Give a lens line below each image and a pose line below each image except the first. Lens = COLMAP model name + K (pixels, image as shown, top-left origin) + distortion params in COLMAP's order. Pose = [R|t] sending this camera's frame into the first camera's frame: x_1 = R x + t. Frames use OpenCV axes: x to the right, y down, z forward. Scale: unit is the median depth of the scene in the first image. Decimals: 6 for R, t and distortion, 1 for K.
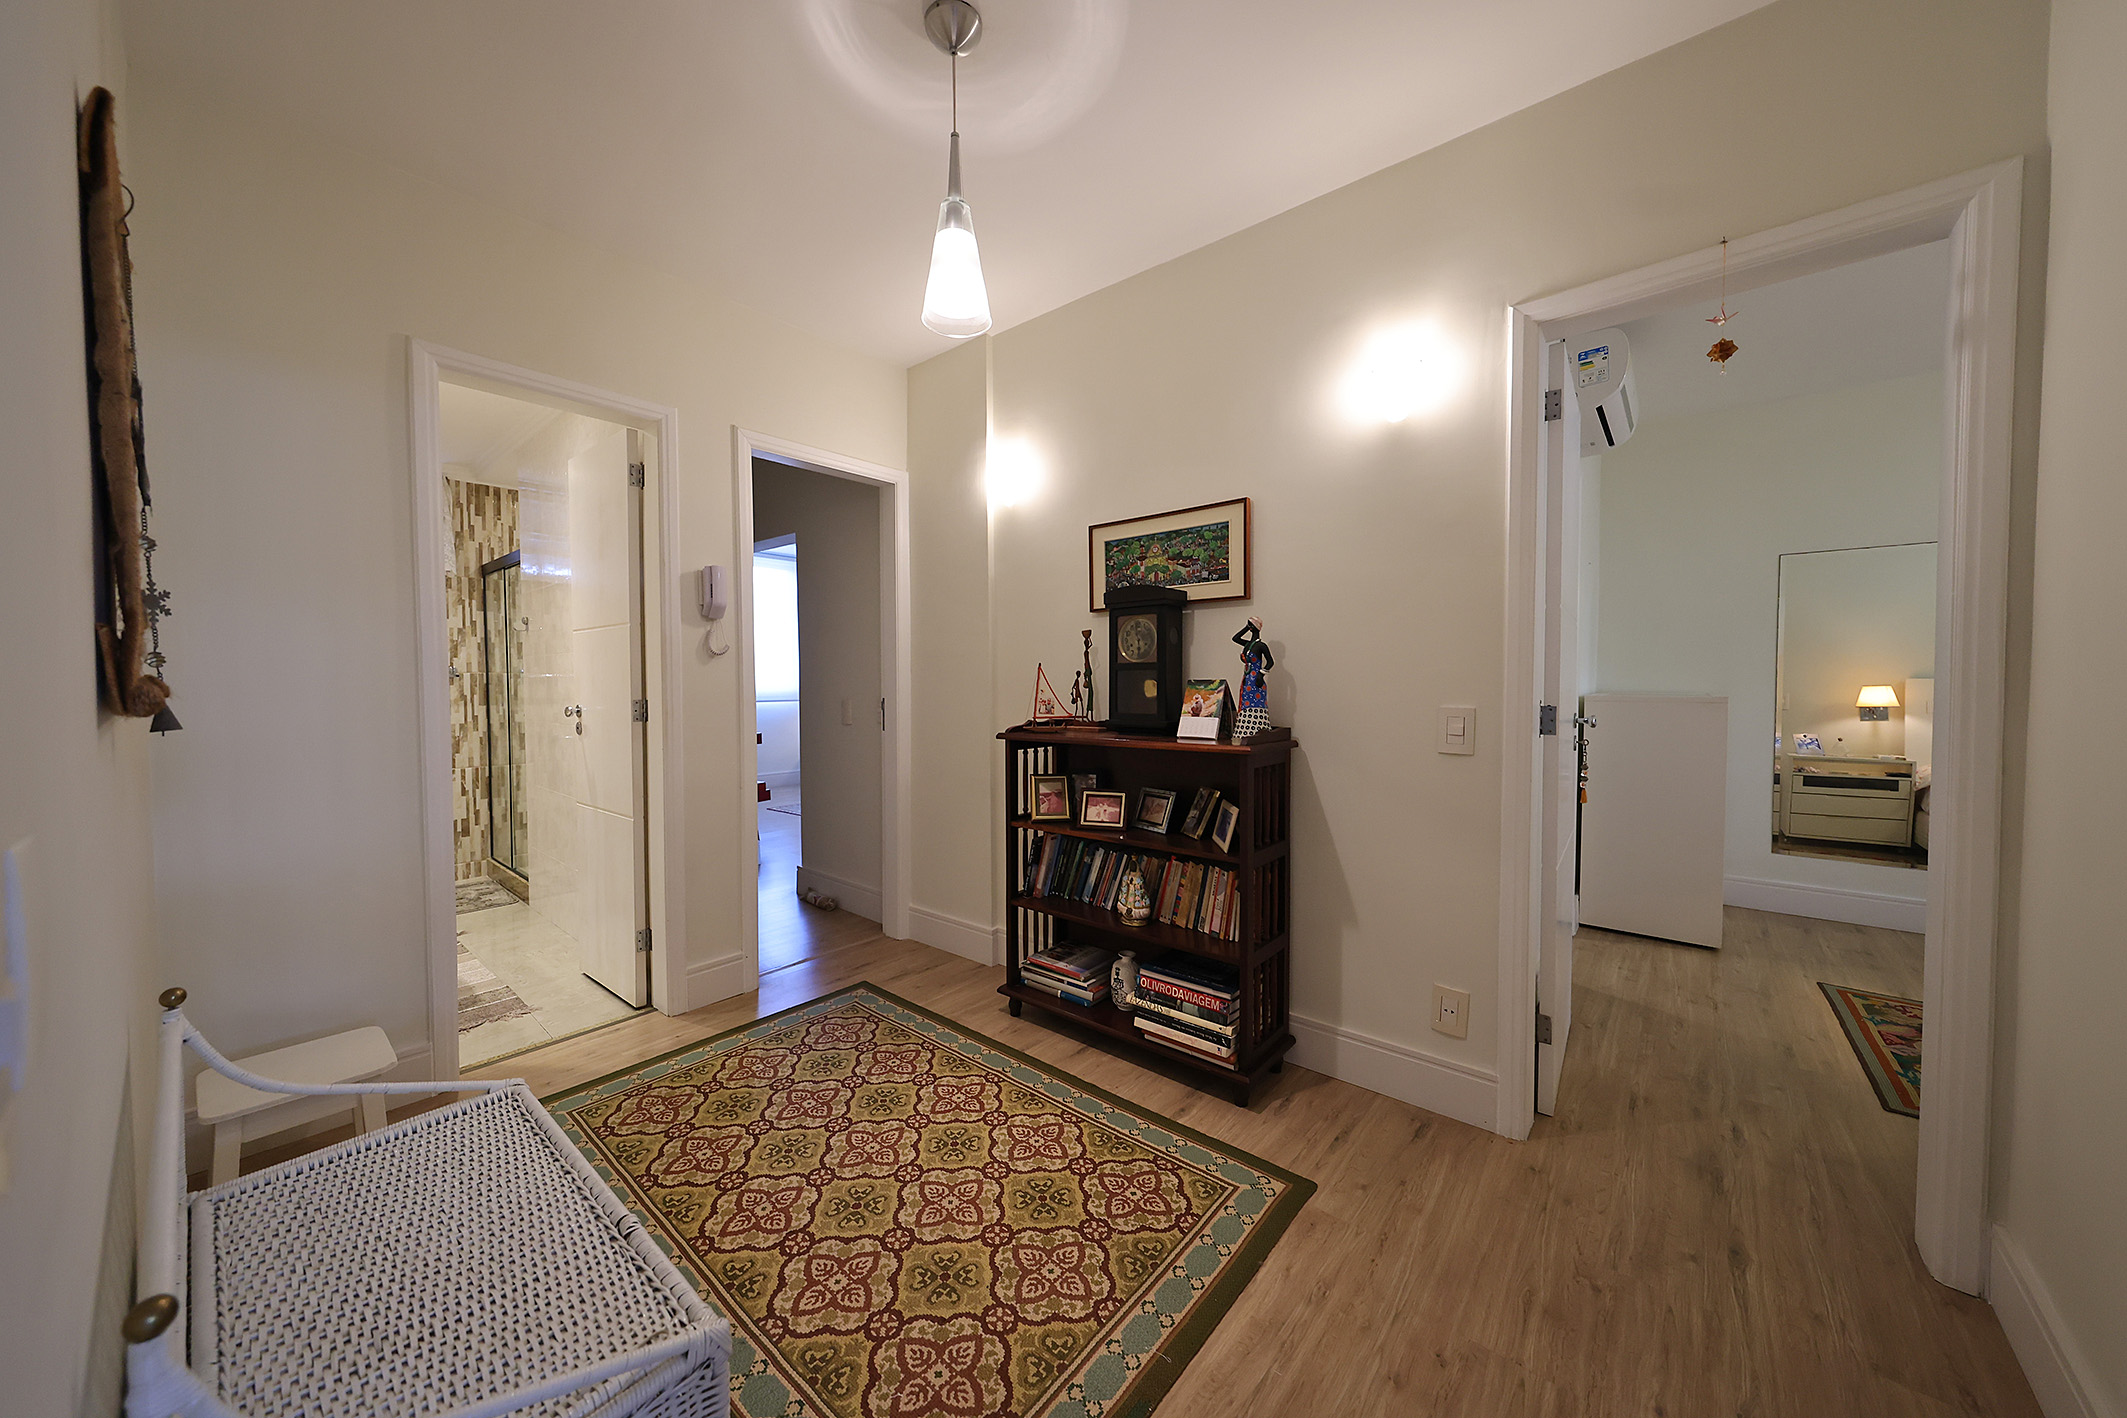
lens RADIAL K [[696.4, 0, 1062.7], [0, 696.4, 704.3], [0, 0, 1]] dist [-0.000089, 0.000043]
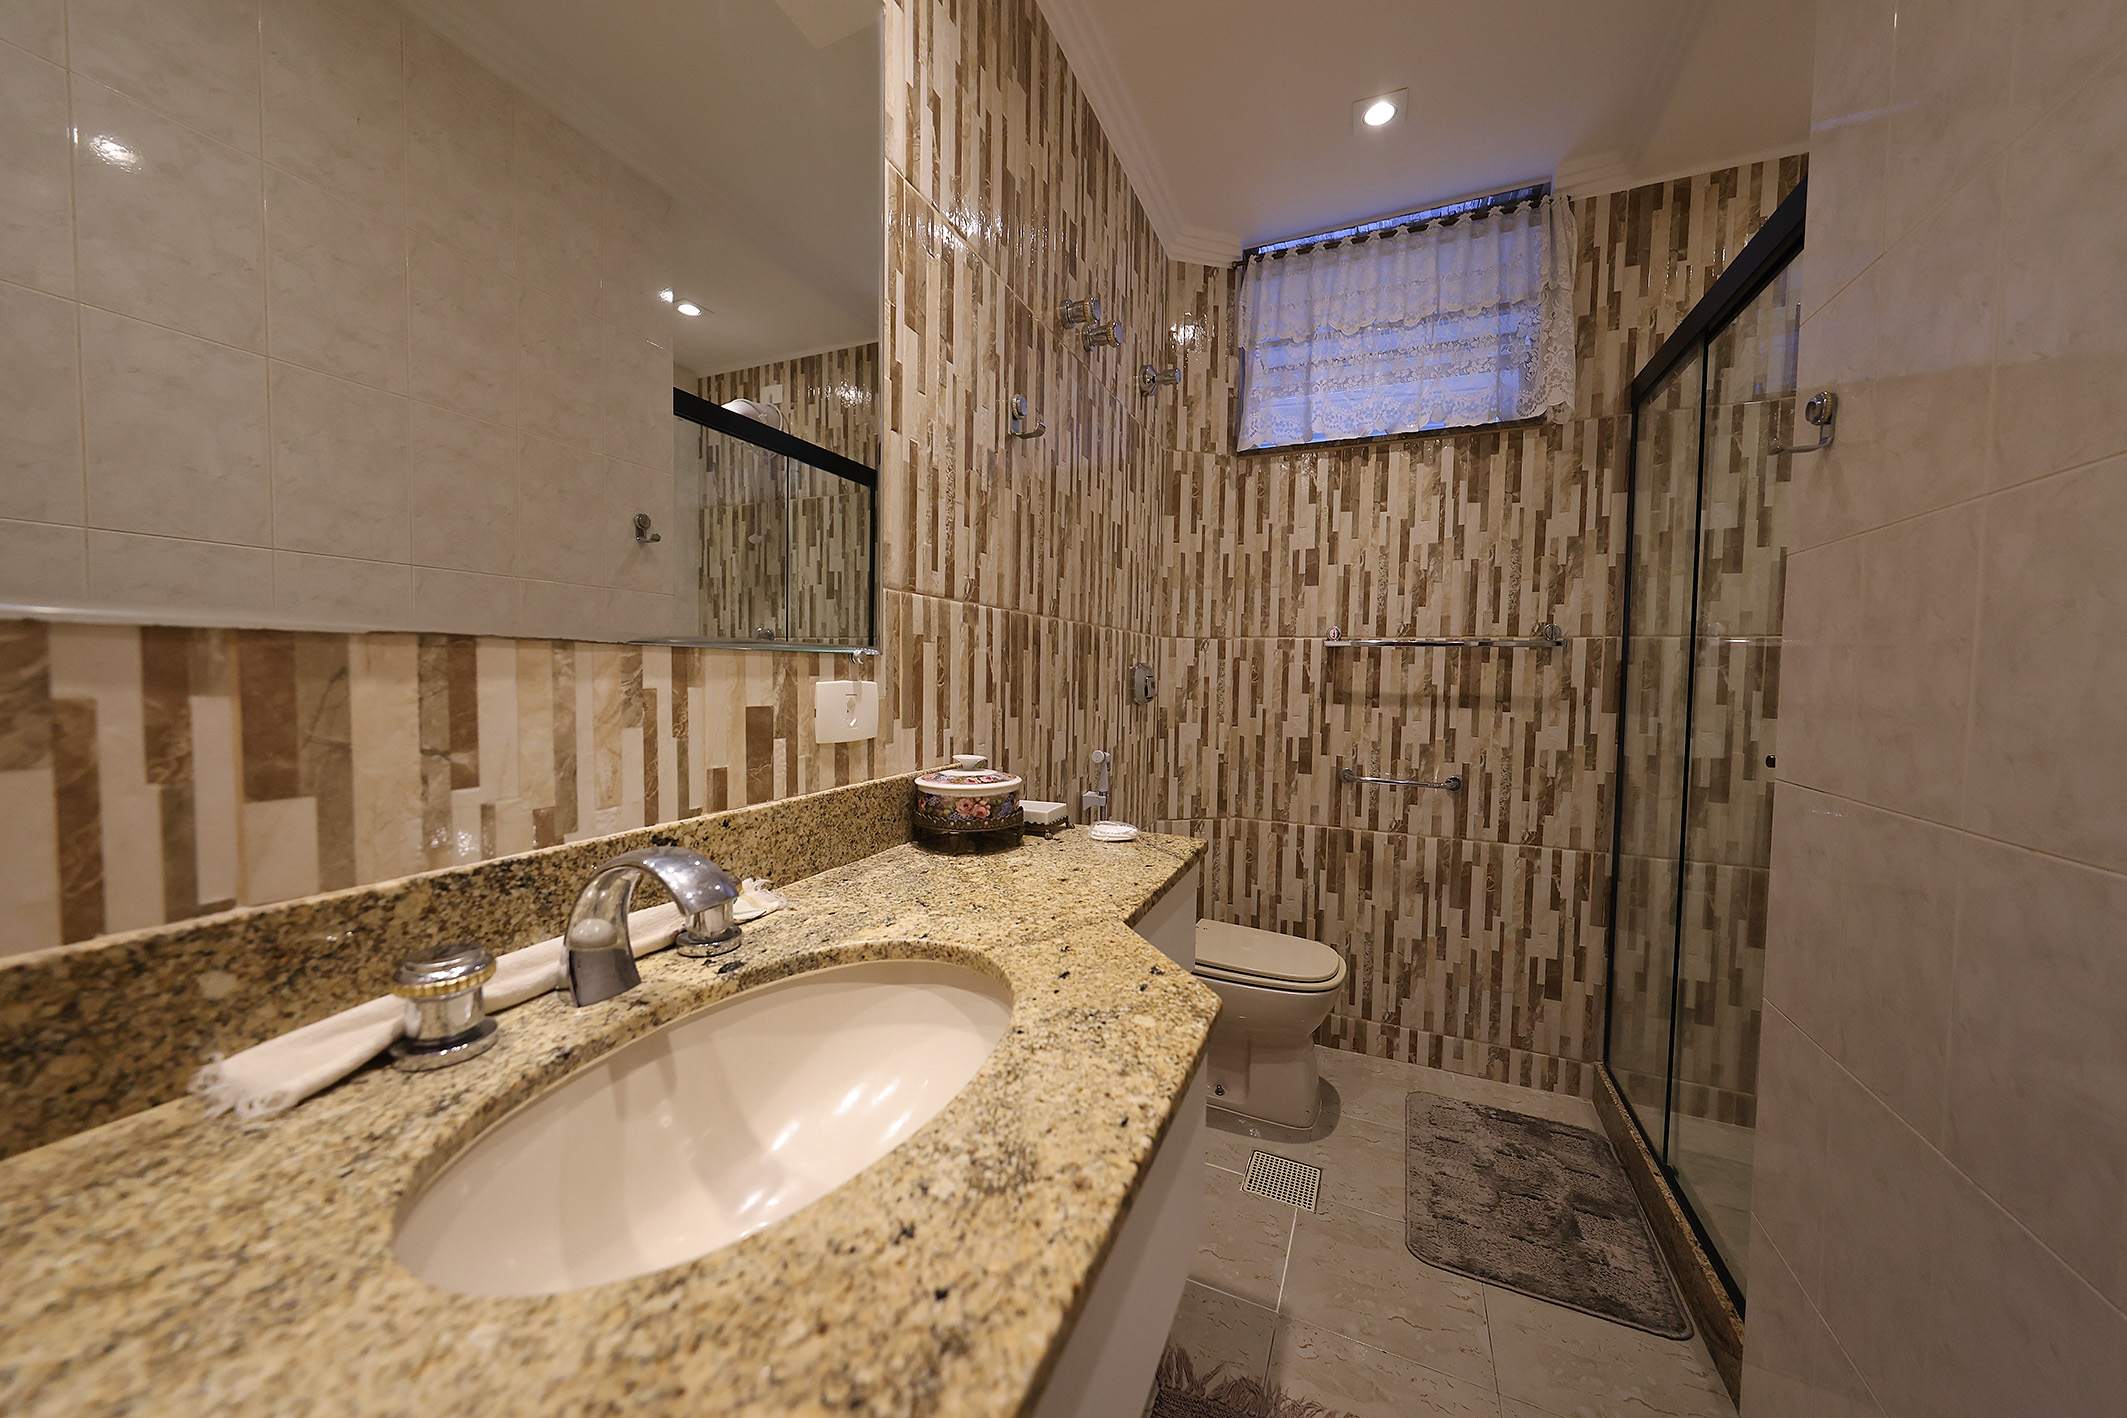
lens RADIAL K [[696.4, 0, 1062.7], [0, 696.4, 704.3], [0, 0, 1]] dist [-0.000089, 0.000043]
pose [[0.224196, 0.051407, -0.973187, -0.494196], [-0.038215, 0.998303, 0.043930, -0.009948], [0.973795, 0.027341, 0.225780, 0.577968]]
